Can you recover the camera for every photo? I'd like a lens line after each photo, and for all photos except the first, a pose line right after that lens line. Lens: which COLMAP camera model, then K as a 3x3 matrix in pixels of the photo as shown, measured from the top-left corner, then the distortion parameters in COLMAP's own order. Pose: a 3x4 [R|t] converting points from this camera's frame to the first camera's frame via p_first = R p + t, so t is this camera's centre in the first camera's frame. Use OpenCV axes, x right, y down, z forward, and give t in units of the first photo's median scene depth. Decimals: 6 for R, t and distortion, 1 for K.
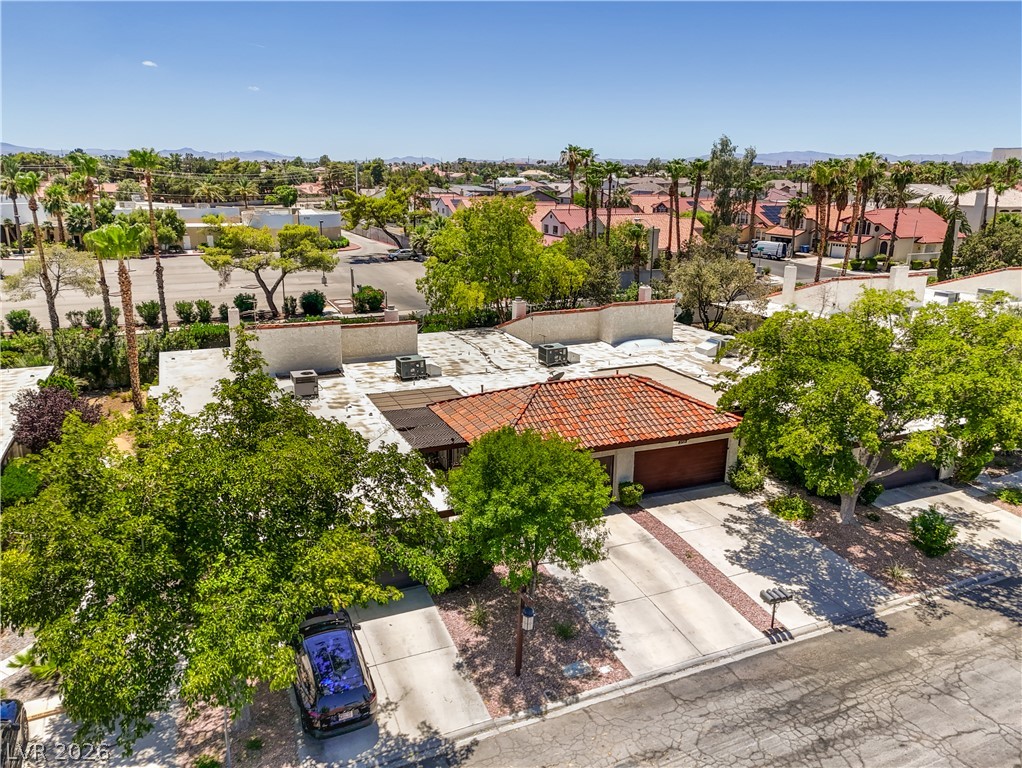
lens RADIAL K [[745.8, 0, 511.0], [0, 745.8, 384.0], [0, 0, 1]] dist [0.092324, -0.098456]
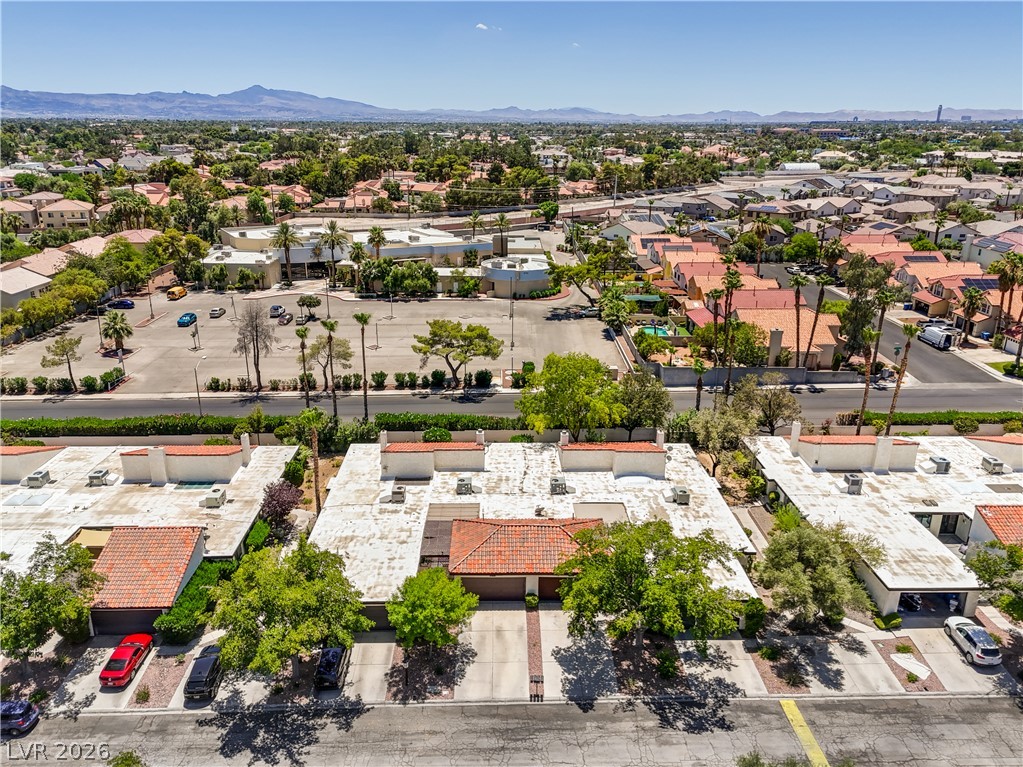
lens RADIAL K [[746.5, 0, 511.5], [0, 746.5, 383.5], [0, 0, 1]] dist [0.092324, -0.098456]
pose [[0.925248, 0.118587, -0.360351, 0.710298], [-0.099462, 0.992488, 0.071233, -0.498529], [0.366092, -0.030067, 0.930093, -0.688610]]
